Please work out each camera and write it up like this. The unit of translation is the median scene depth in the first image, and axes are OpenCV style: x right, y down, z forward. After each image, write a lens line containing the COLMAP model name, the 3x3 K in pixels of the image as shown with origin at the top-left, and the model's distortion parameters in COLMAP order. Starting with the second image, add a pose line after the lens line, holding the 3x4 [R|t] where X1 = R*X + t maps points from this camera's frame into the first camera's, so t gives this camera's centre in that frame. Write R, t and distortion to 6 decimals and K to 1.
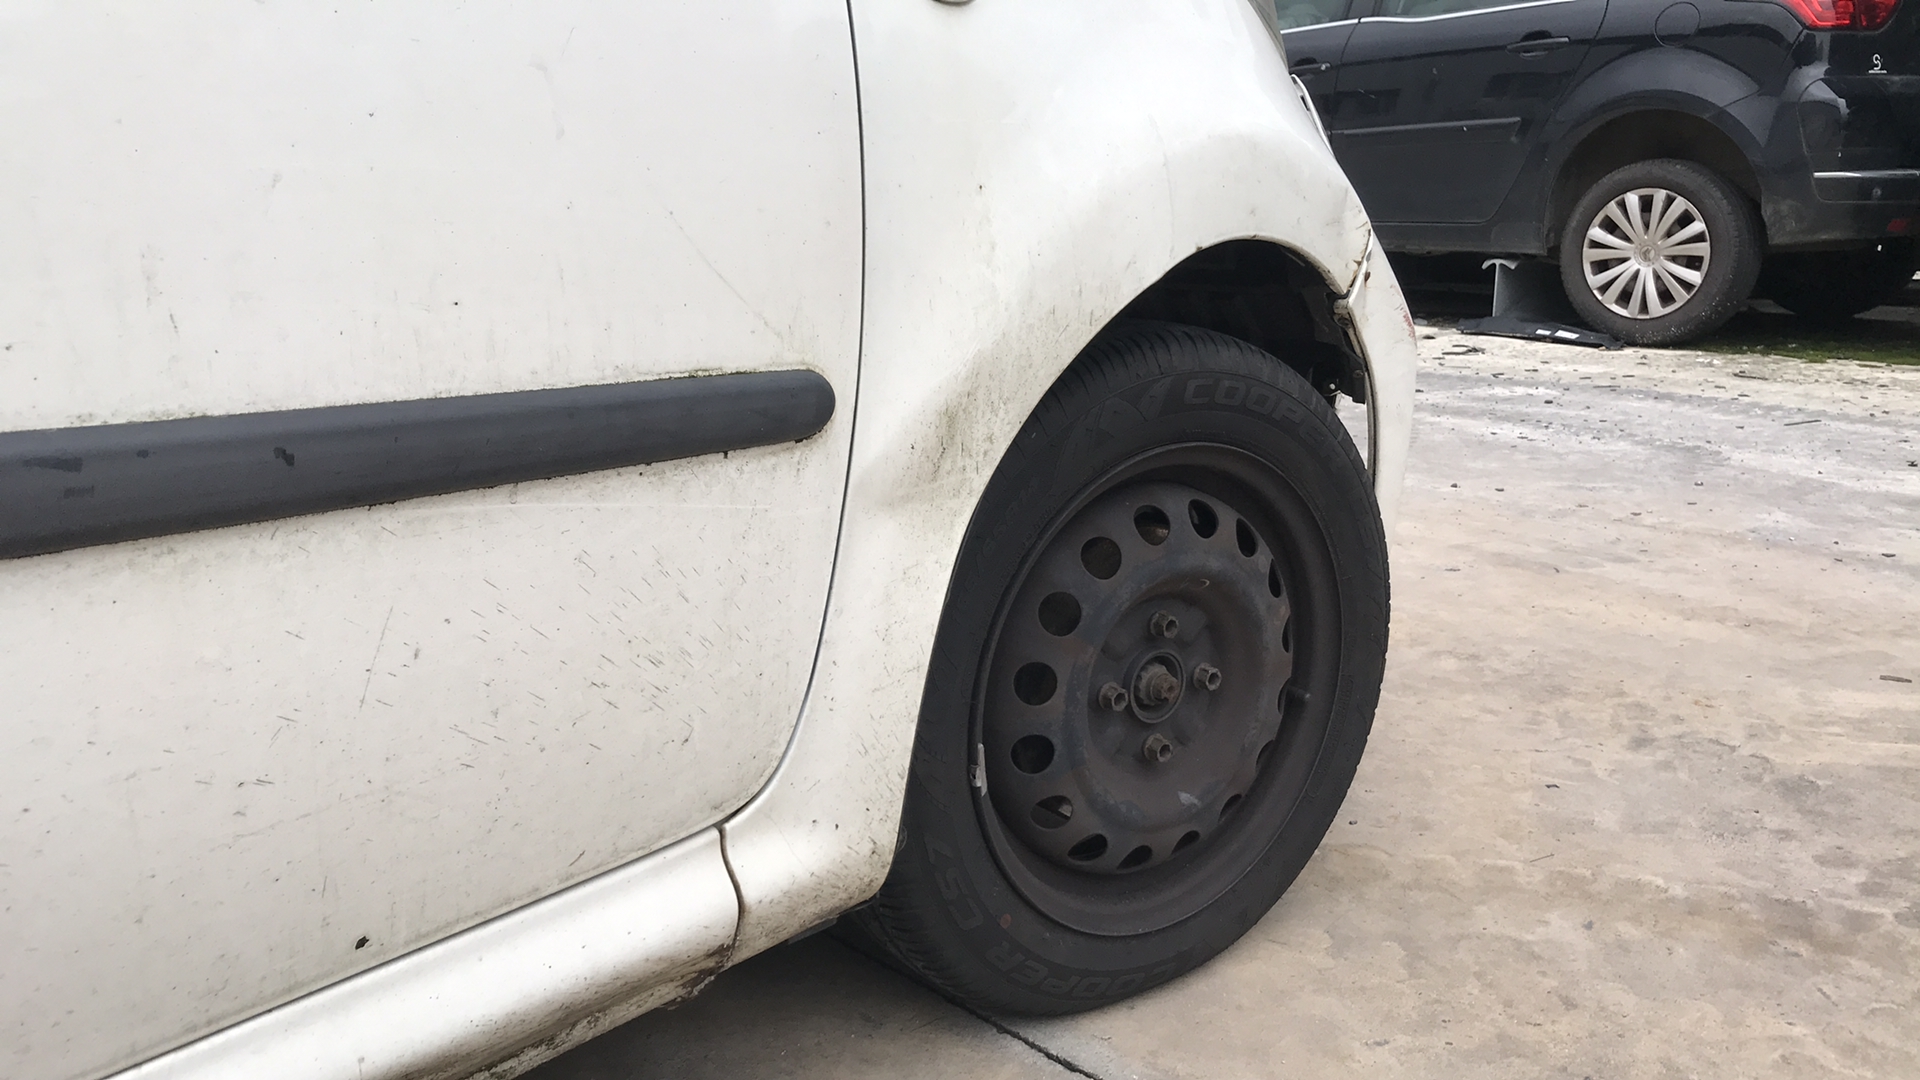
lens RADIAL K [[1557.0, 0, 966.8], [0, 1557.0, 514.1], [0, 0, 1]] dist [0.033331, -0.040444]
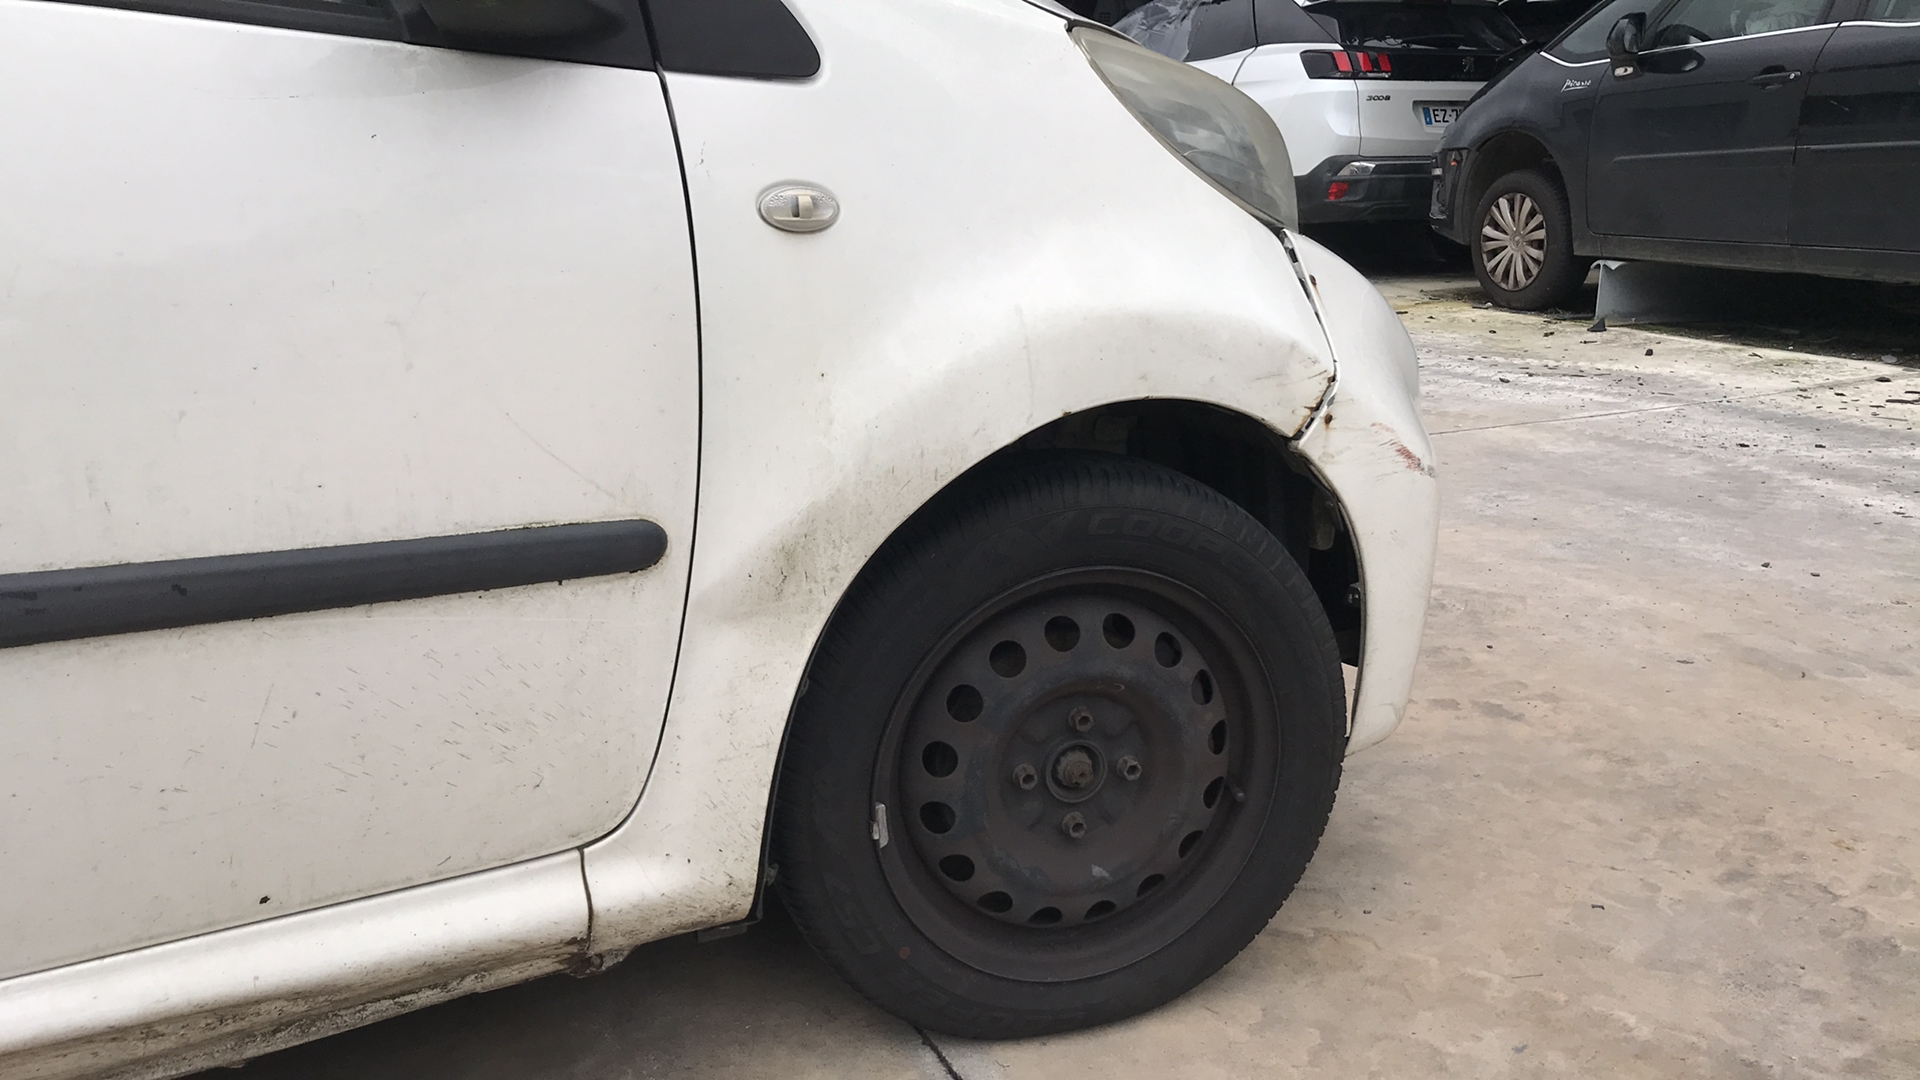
lens RADIAL K [[1557.0, 0, 967.0], [0, 1557.0, 497.0], [0, 0, 1]] dist [0.033331, -0.040444]
pose [[0.946430, 0.078155, -0.313307, 0.497924], [-0.075743, 0.996929, 0.019883, -0.137918], [0.313899, 0.004913, 0.949444, -0.151835]]
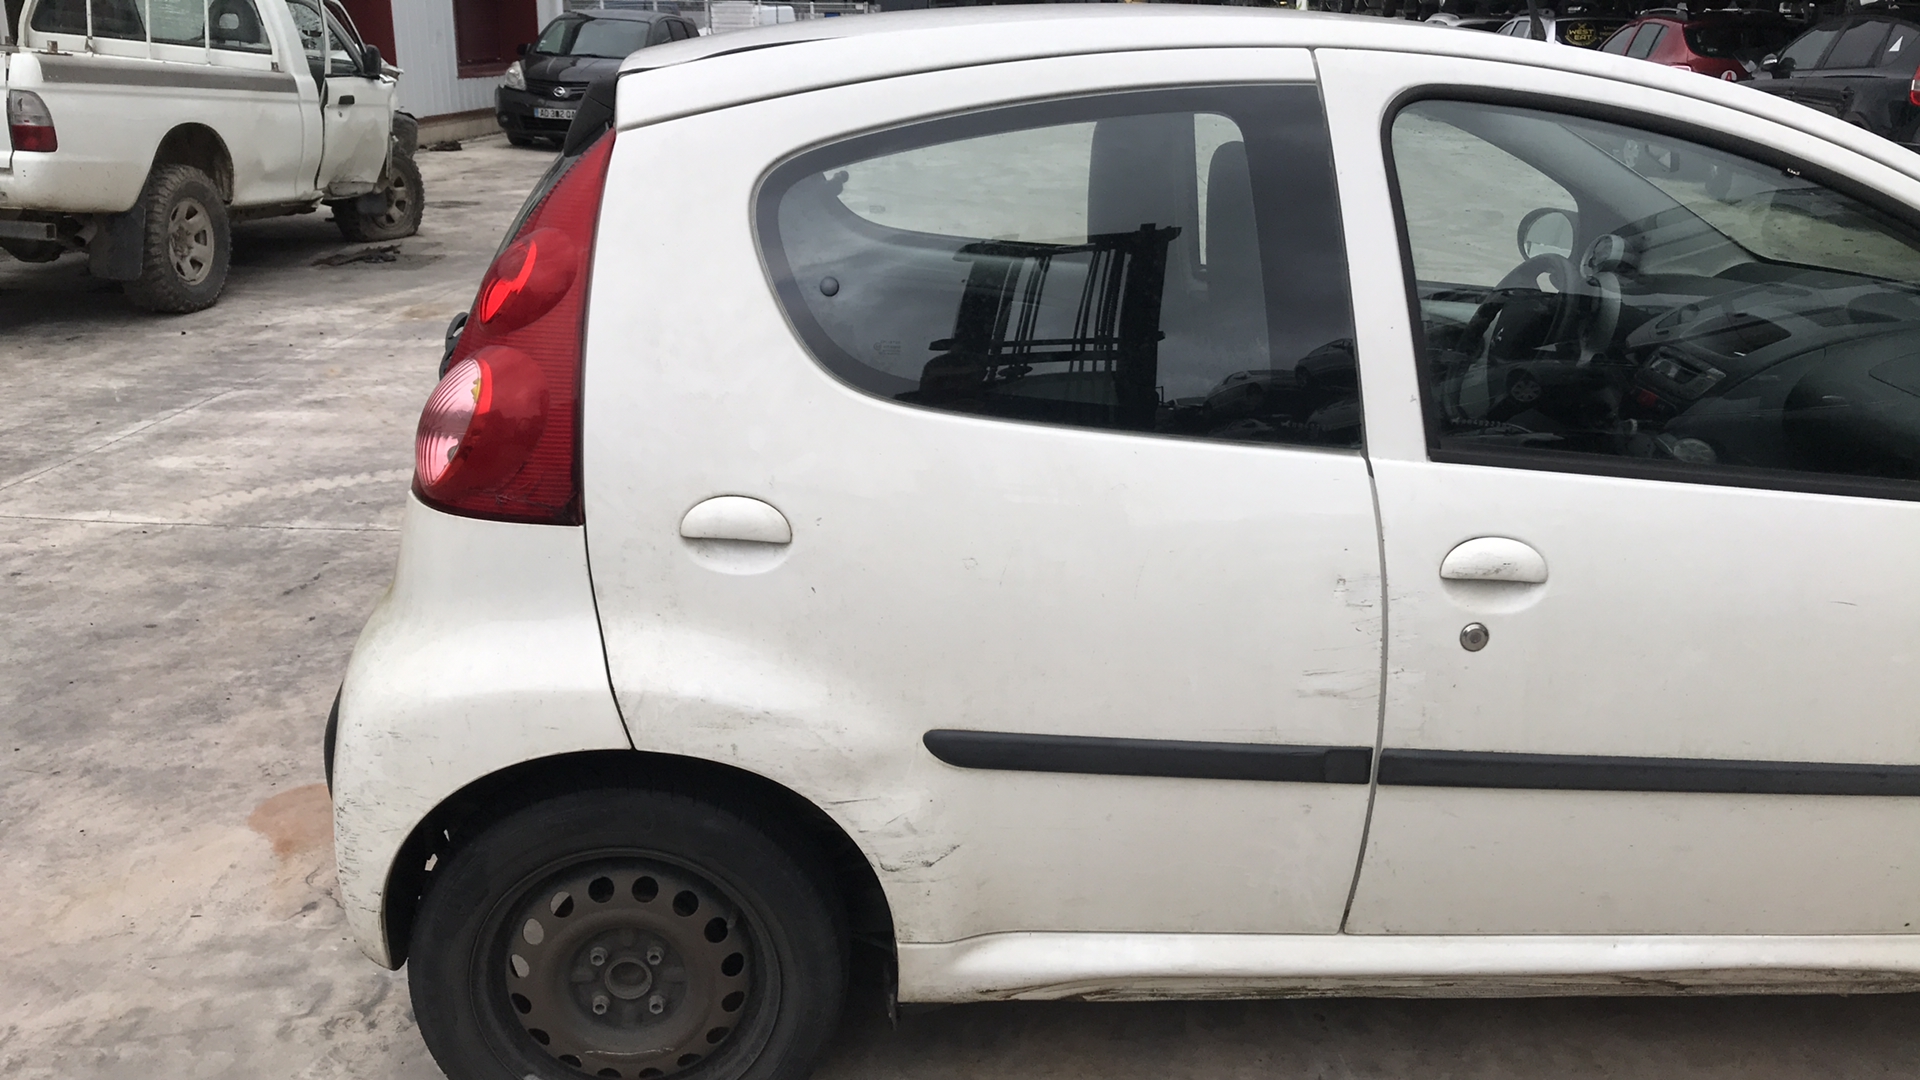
lens RADIAL K [[1557.0, 0, 967.0], [0, 1557.0, 529.1], [0, 0, 1]] dist [0.033331, -0.040444]
pose [[0.684786, 0.236075, -0.689446, 0.191716], [-0.176311, 0.971639, 0.157581, -0.440505], [0.707094, 0.013648, 0.706988, -1.712830]]
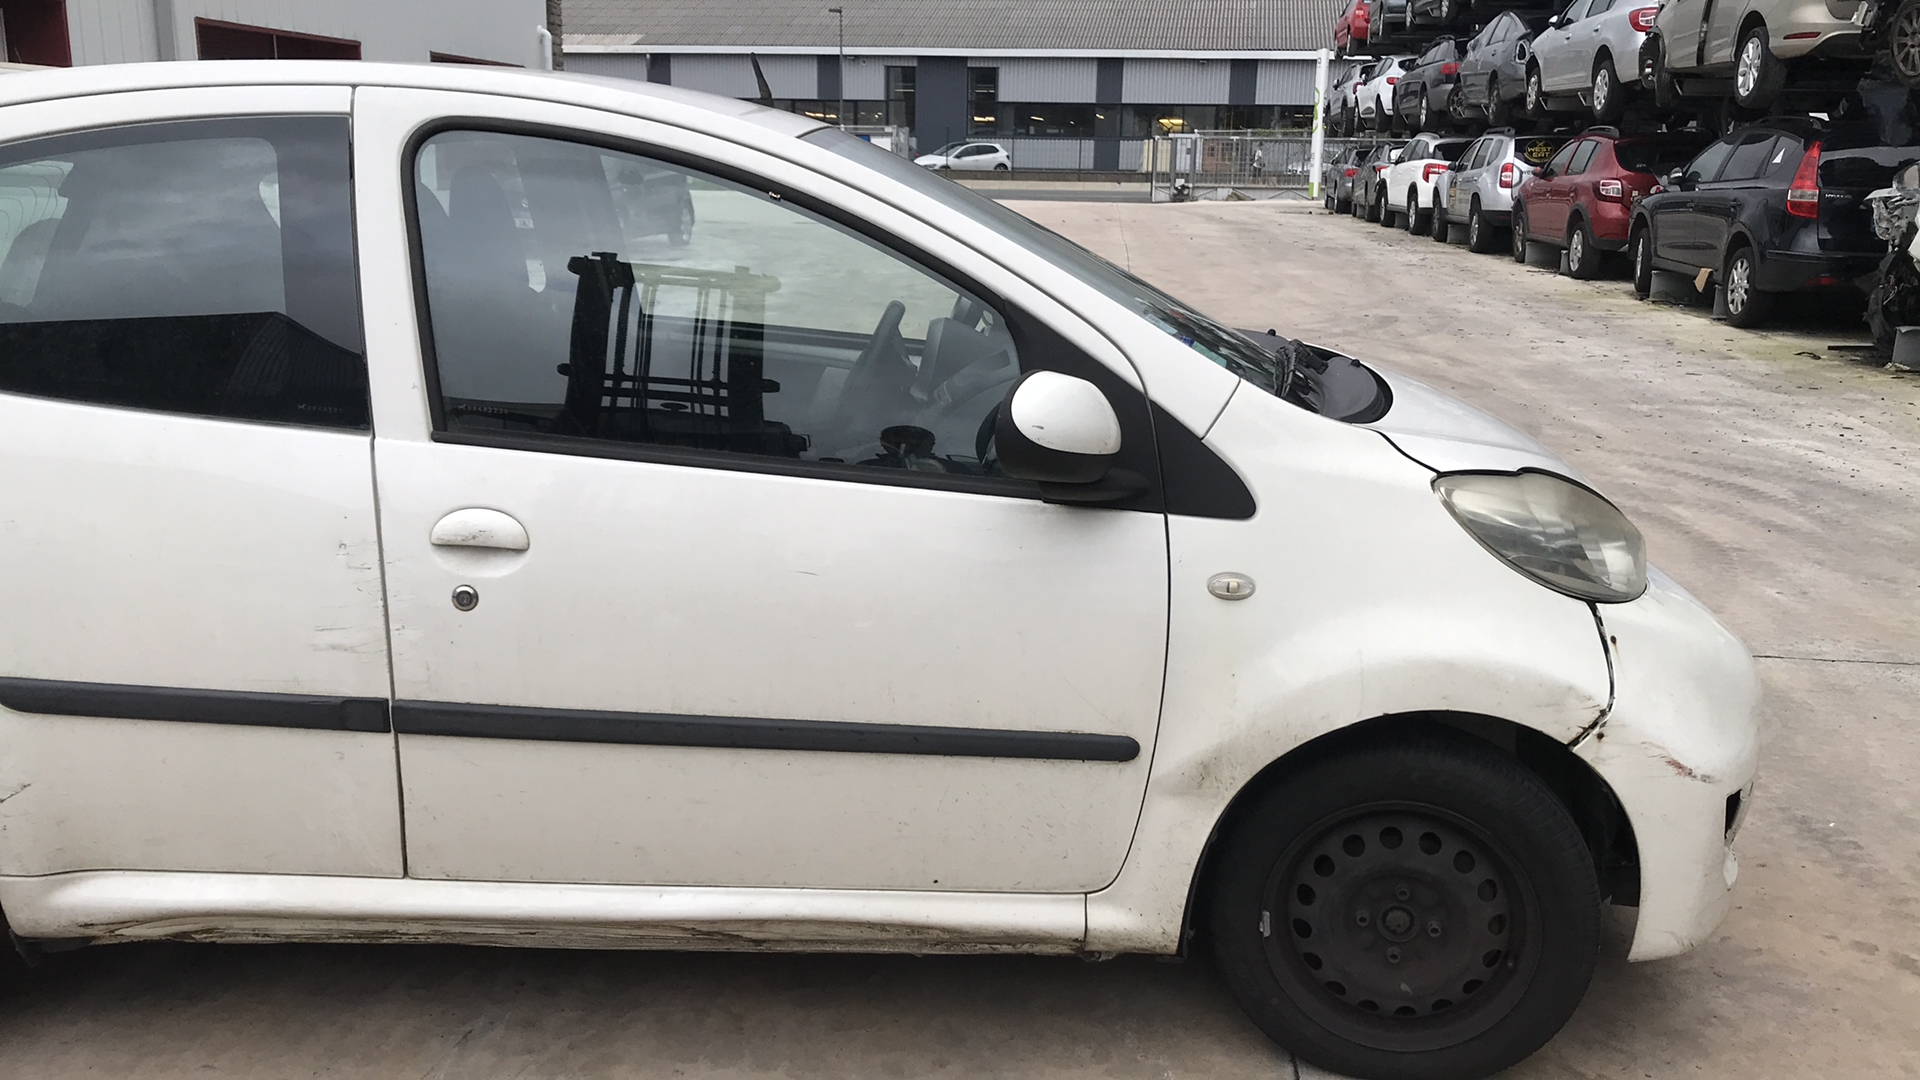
lens RADIAL K [[1557.0, 0, 982.3], [0, 1557.0, 516.3], [0, 0, 1]] dist [0.033331, -0.040444]
pose [[0.650367, 0.186530, -0.736362, 1.374150], [-0.184807, 0.979110, 0.084797, -0.545237], [0.736796, 0.080936, 0.671253, -0.826677]]
